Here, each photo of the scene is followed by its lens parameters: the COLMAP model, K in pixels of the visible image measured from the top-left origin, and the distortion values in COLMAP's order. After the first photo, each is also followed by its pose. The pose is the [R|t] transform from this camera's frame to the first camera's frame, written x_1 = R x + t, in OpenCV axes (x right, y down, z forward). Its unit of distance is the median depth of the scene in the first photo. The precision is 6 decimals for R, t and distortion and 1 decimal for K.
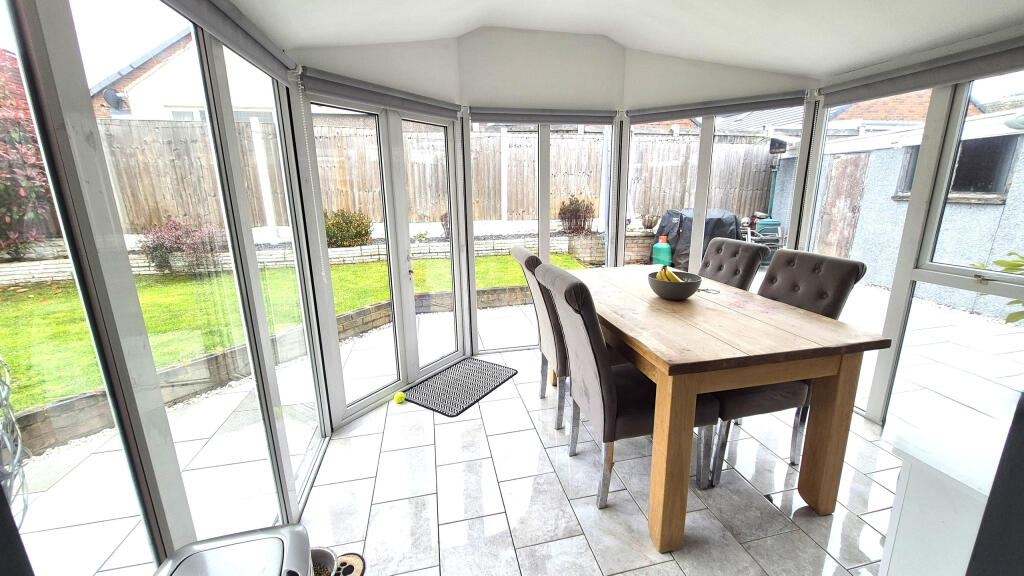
lens RADIAL K [[400.8, 0, 519.8], [0, 400.8, 283.7], [0, 0, 1]] dist [-0.001513, -0.000137]
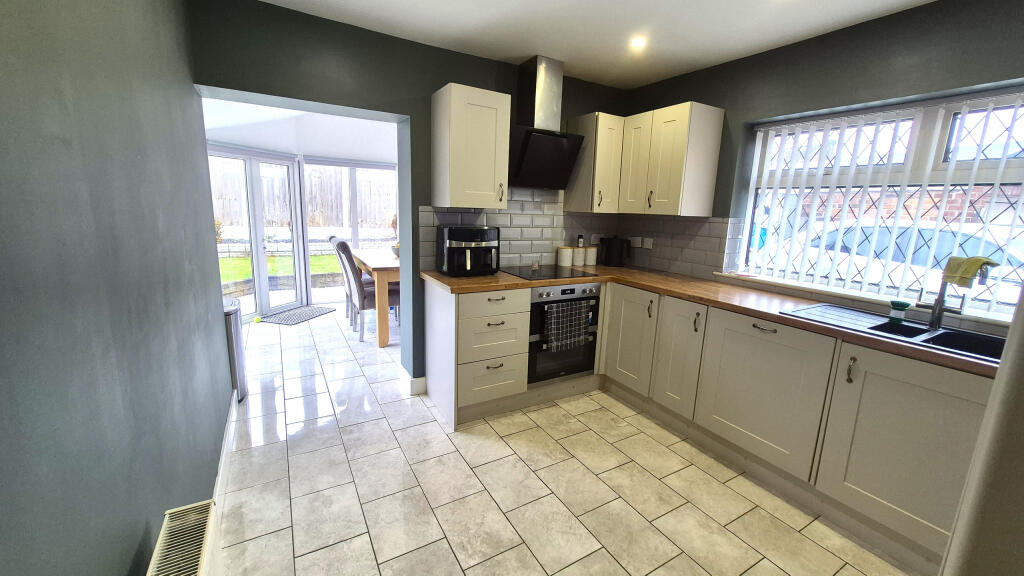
lens RADIAL K [[400.8, 0, 519.8], [0, 400.8, 283.7], [0, 0, 1]] dist [-0.001513, -0.000137]
pose [[0.948939, -0.012226, 0.315222, 0.194097], [0.024783, 0.999050, -0.035856, 0.182117], [-0.314484, 0.041838, 0.948340, -0.842009]]
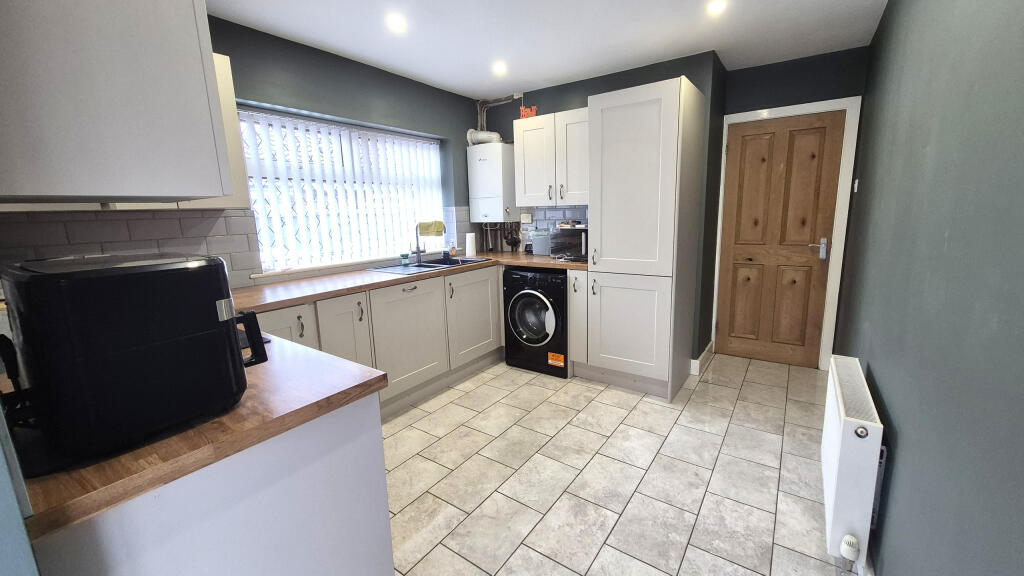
lens RADIAL K [[400.8, 0, 519.8], [0, 400.8, 283.7], [0, 0, 1]] dist [-0.001513, -0.000137]
pose [[-0.673023, -0.106245, 0.731951, -0.733185], [0.205416, 0.923845, 0.322978, -0.649045], [-0.710524, 0.367726, -0.599944, 3.043624]]
